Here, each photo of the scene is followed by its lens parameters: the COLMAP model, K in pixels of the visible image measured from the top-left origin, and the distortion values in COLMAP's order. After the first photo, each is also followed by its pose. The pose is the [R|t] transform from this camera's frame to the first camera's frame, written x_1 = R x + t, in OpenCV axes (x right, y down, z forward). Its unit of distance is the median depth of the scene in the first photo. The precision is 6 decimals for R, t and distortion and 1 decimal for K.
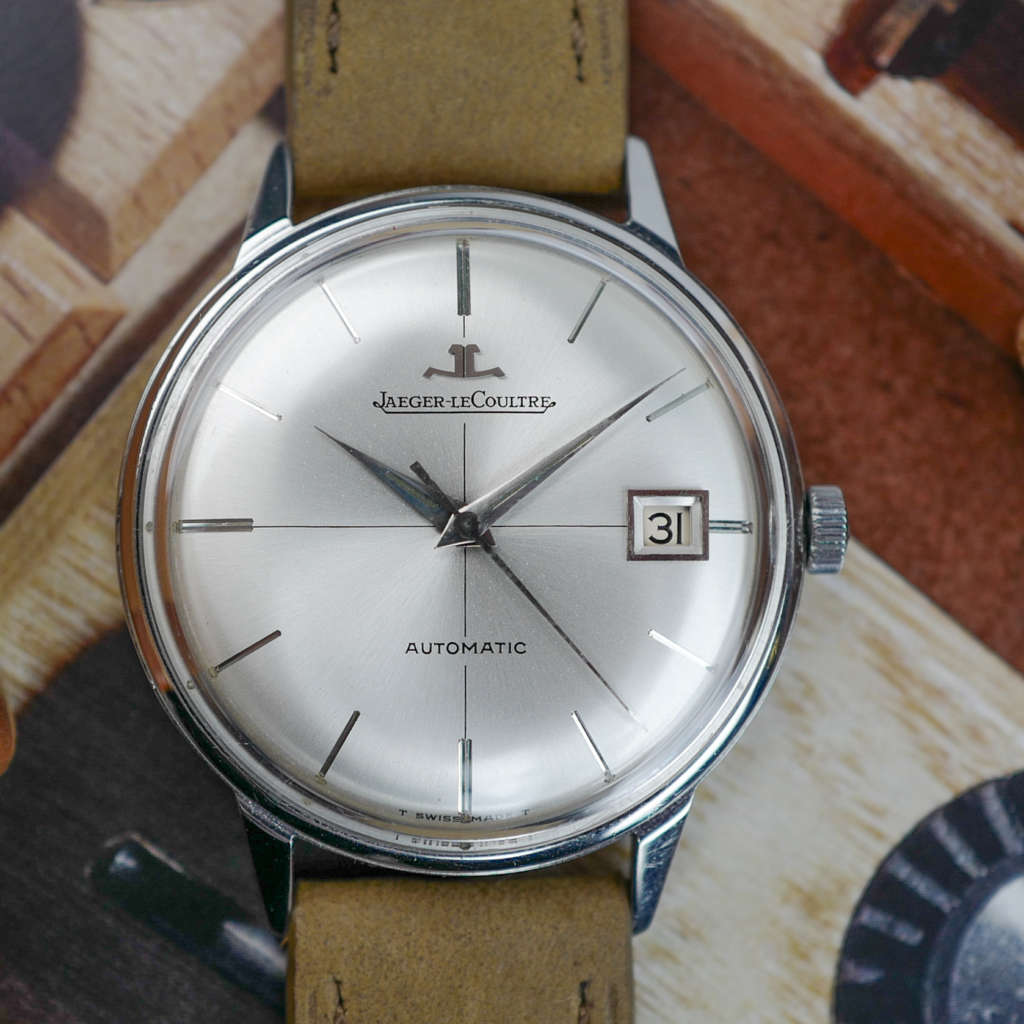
lens RADIAL K [[2696.0, 0, 436.5], [0, 2696.0, 557.5], [0, 0, 1]] dist [0.021841, -0.293138]
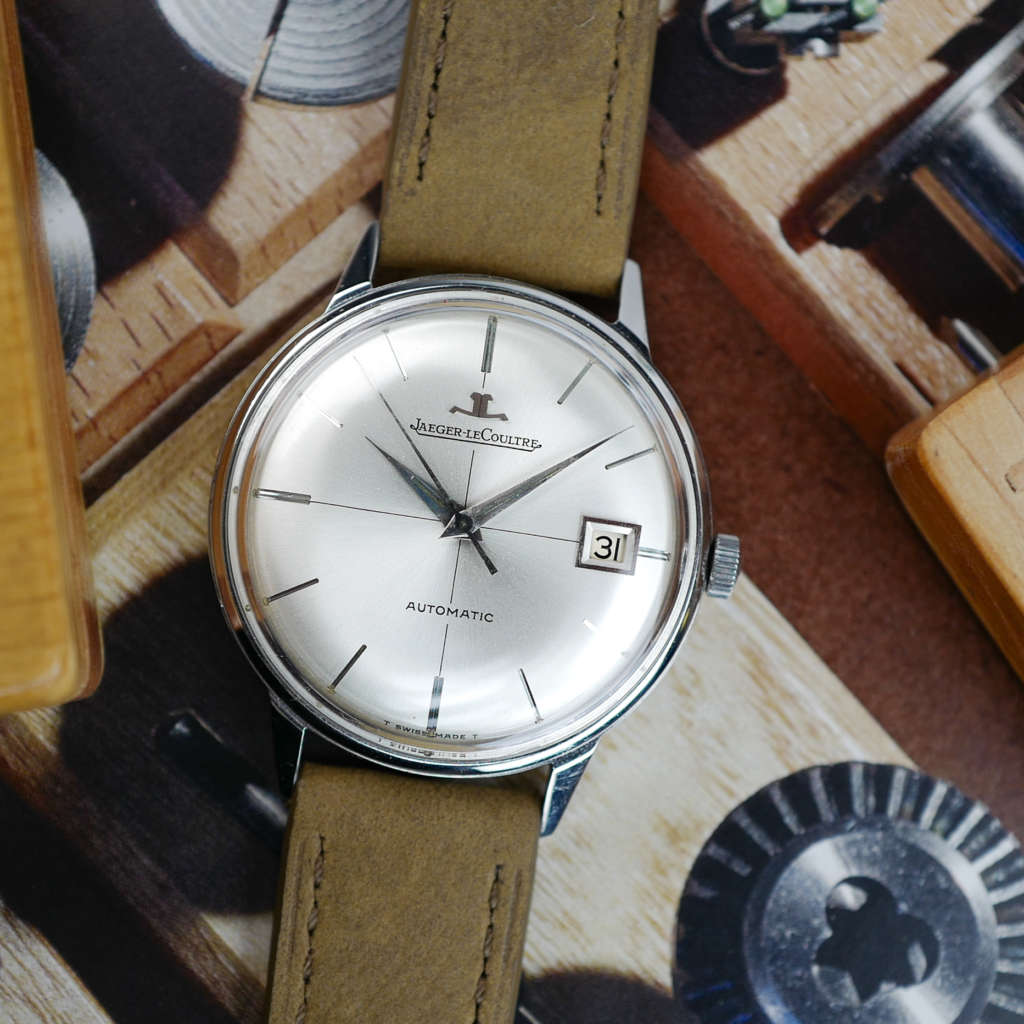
lens RADIAL K [[2429.1, 0, 516.0], [0, 2429.1, 579.5], [0, 0, 1]] dist [-0.018616, 0.098422]
pose [[0.988348, 0.151681, 0.012697, 0.024697], [-0.151902, 0.988218, 0.018731, -0.010550], [-0.009706, -0.020441, 0.999744, -0.228694]]
